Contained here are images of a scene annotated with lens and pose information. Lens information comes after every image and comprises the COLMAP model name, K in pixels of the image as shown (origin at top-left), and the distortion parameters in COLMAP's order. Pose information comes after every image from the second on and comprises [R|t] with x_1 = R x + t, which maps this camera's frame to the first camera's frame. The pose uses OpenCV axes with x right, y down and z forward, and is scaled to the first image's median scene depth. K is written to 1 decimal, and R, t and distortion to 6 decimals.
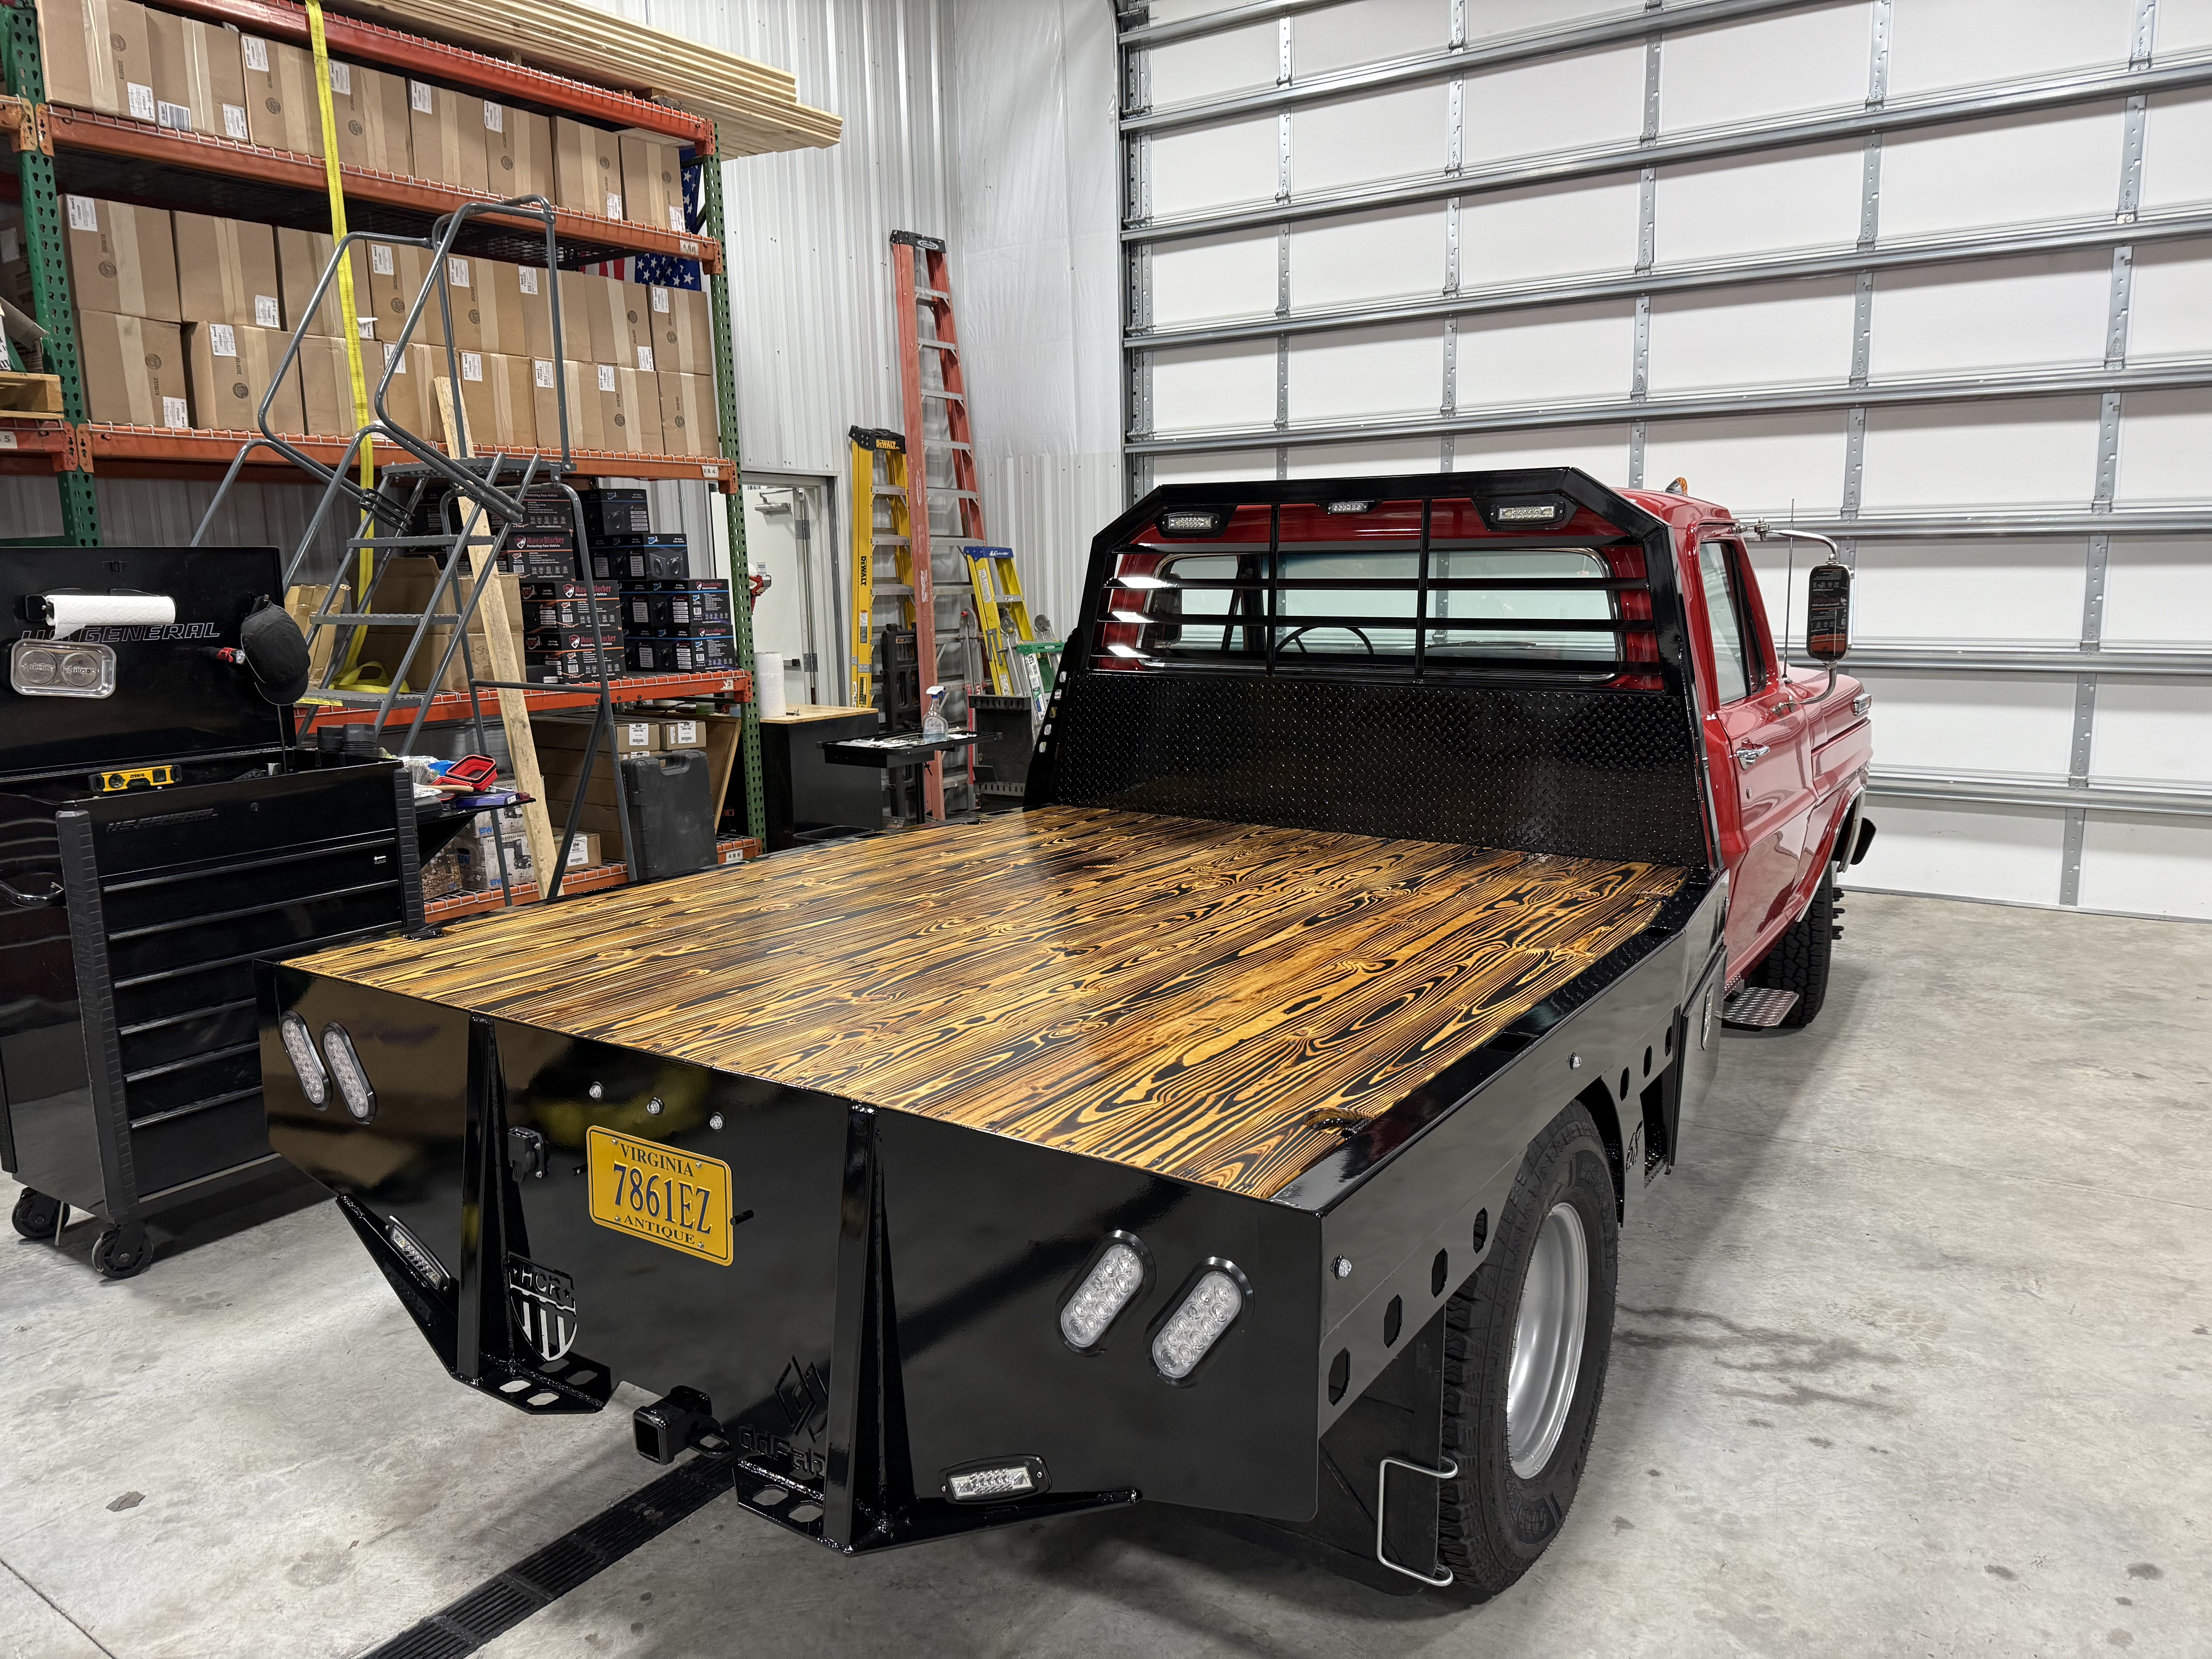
lens RADIAL K [[1528.1, 0, 1099.3], [0, 1528.1, 828.0], [0, 0, 1]] dist [0.097426, -0.125900]
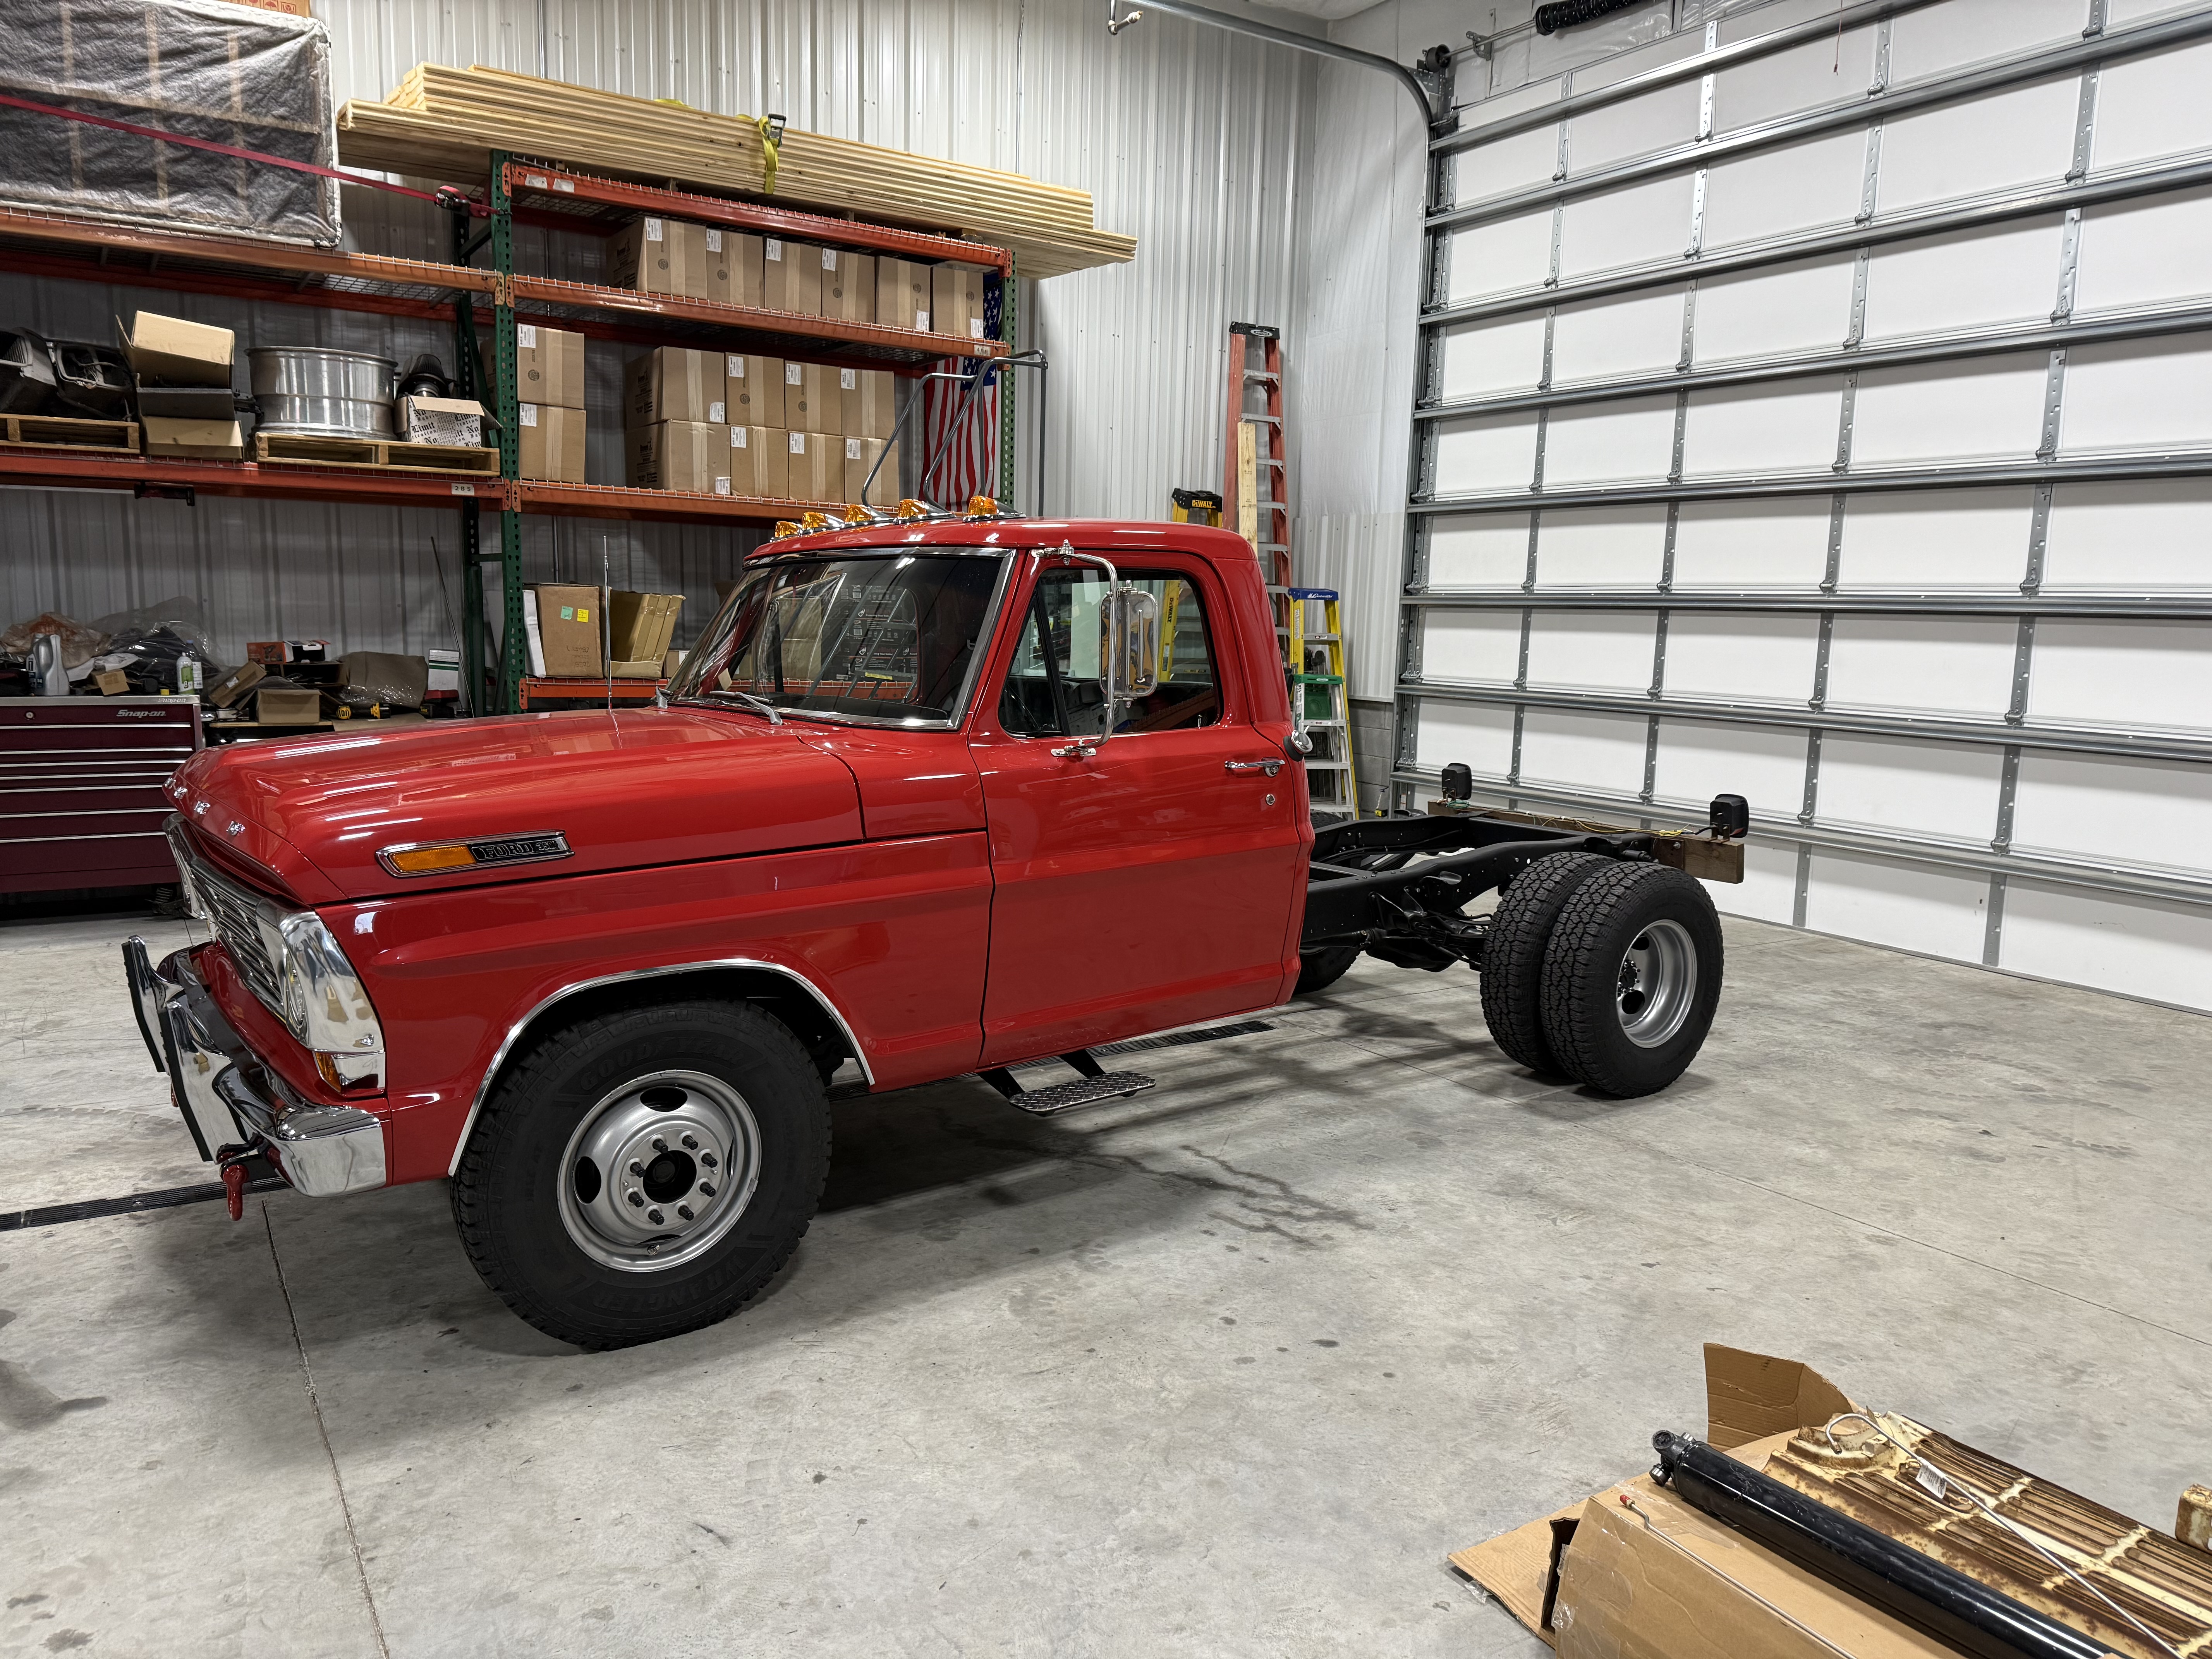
lens RADIAL K [[1528.1, 0, 1099.3], [0, 1528.1, 828.0], [0, 0, 1]] dist [0.097426, -0.125900]
pose [[0.924204, 0.095607, -0.369738, 0.342721], [-0.108690, 0.993968, -0.014663, 0.026658], [0.366106, 0.053739, 0.929020, -0.127476]]
